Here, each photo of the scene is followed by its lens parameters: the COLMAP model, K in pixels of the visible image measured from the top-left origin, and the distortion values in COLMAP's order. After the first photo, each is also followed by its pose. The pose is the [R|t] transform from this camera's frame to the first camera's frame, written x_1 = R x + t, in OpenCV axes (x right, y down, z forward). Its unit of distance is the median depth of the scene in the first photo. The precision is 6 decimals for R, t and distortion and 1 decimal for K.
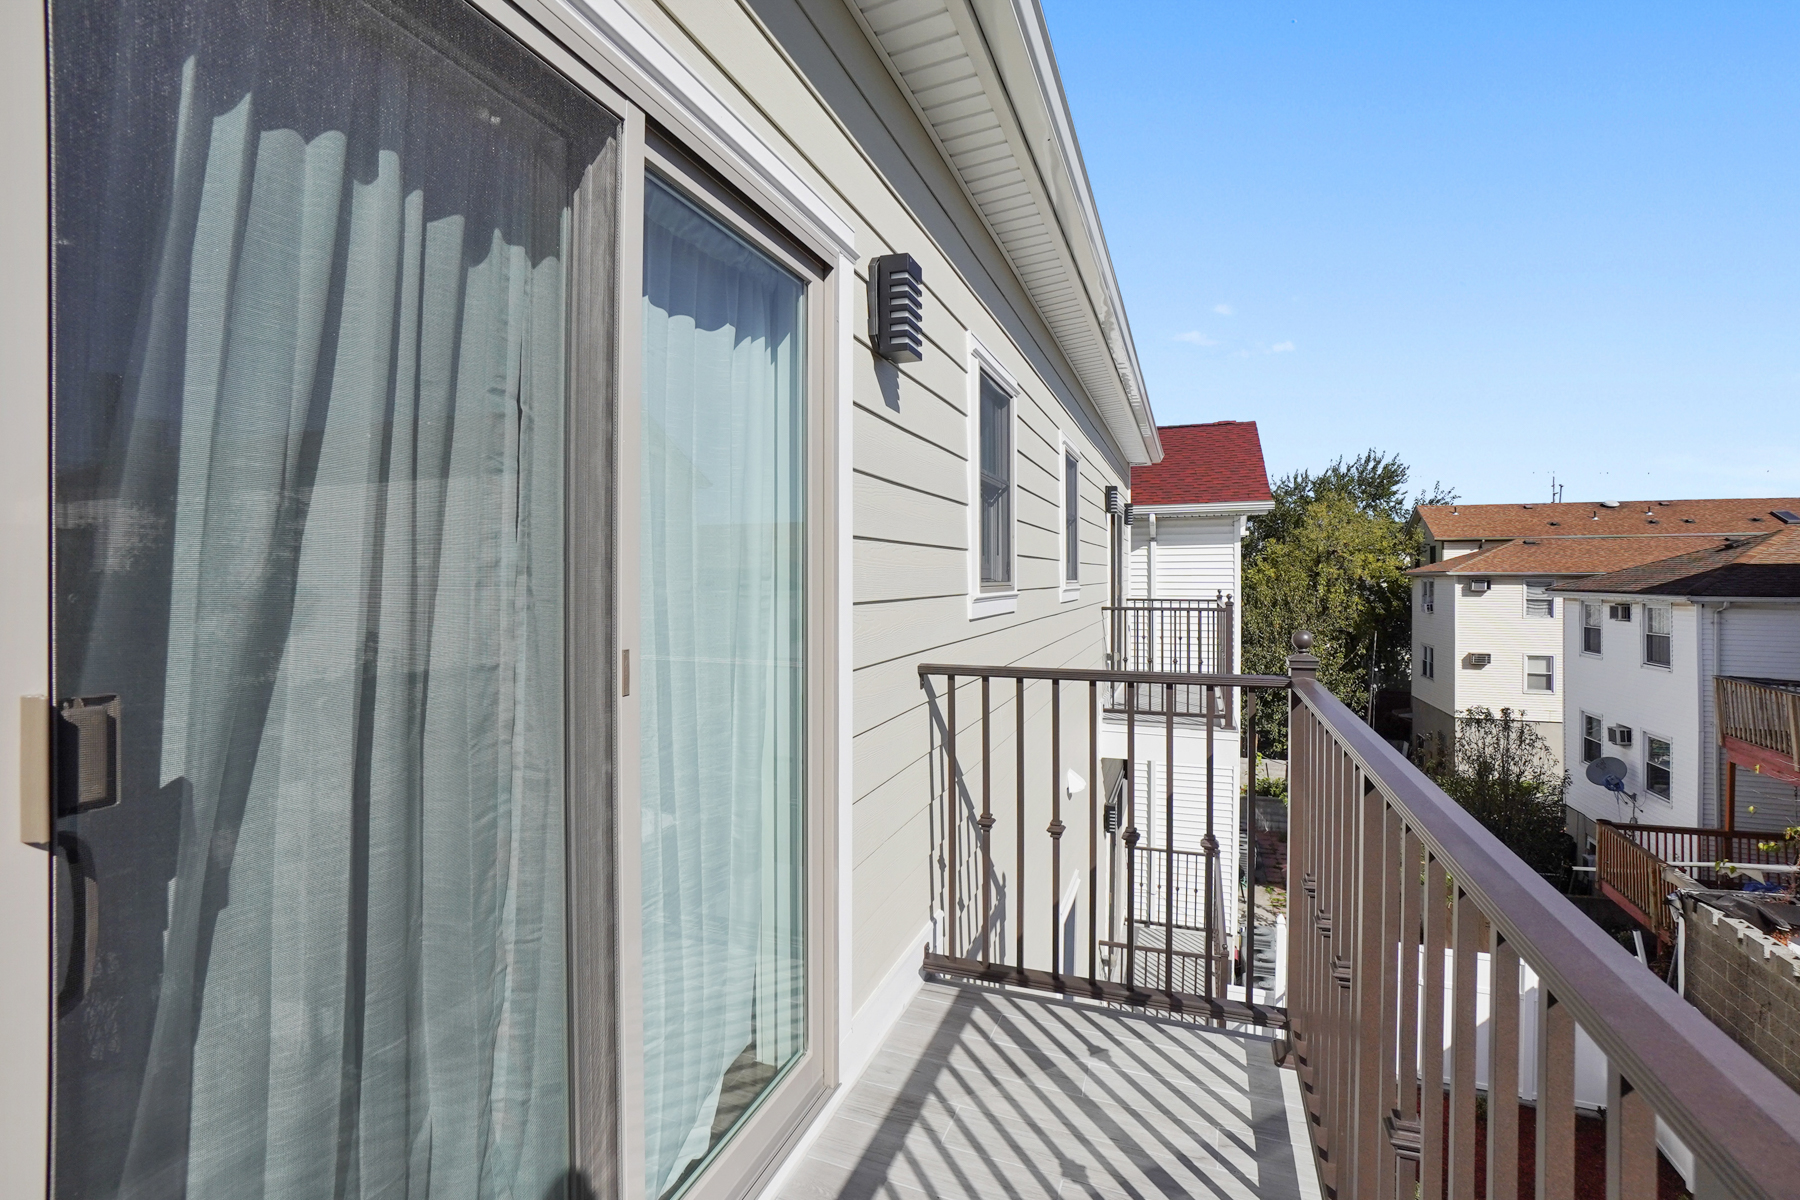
lens RADIAL K [[799.3, 0, 899.0], [0, 799.3, 581.6], [0, 0, 1]] dist [-0.064953, 0.024408]
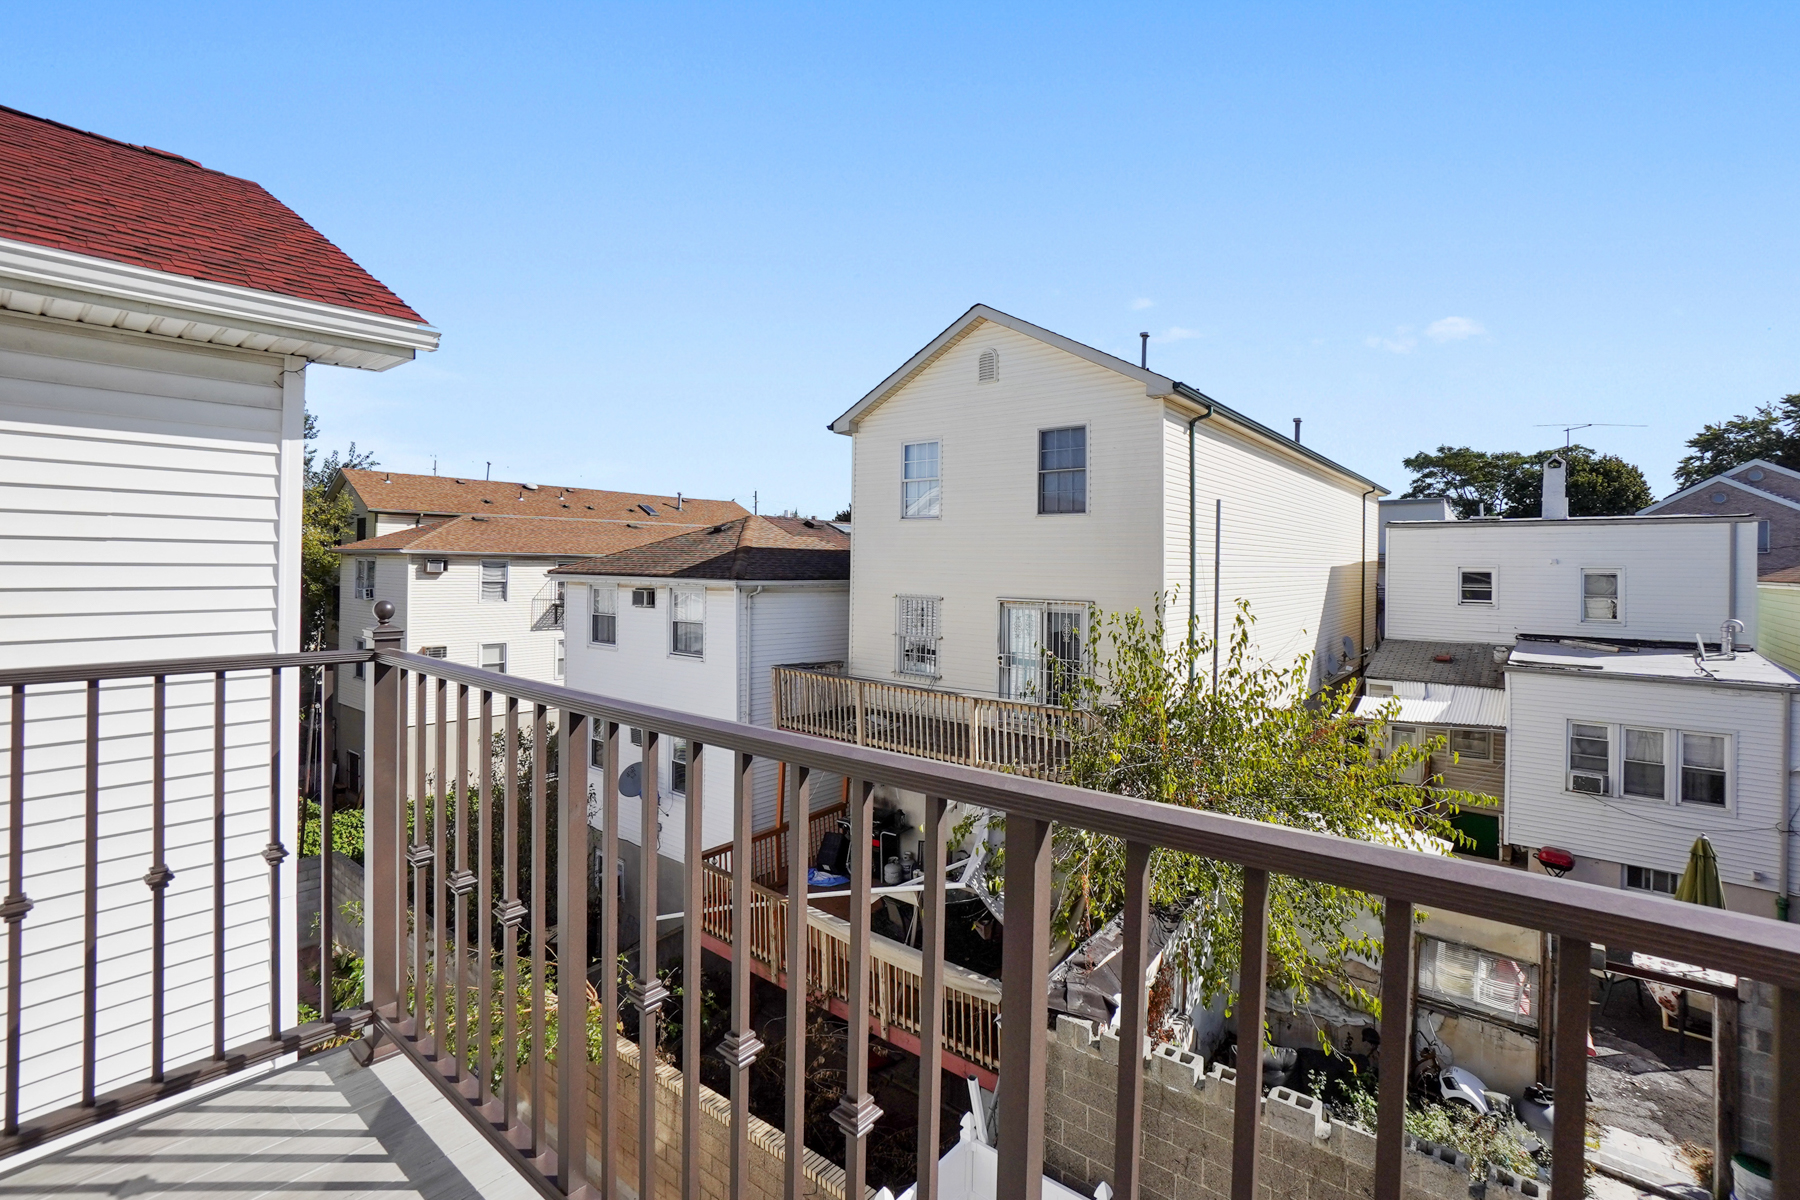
lens RADIAL K [[799.3, 0, 899.0], [0, 799.3, 581.6], [0, 0, 1]] dist [-0.064953, 0.024408]
pose [[0.299339, -0.016777, 0.953999, 0.089159], [-0.008780, 0.999755, 0.020337, -0.000167], [-0.954106, -0.014464, 0.299118, 0.268071]]
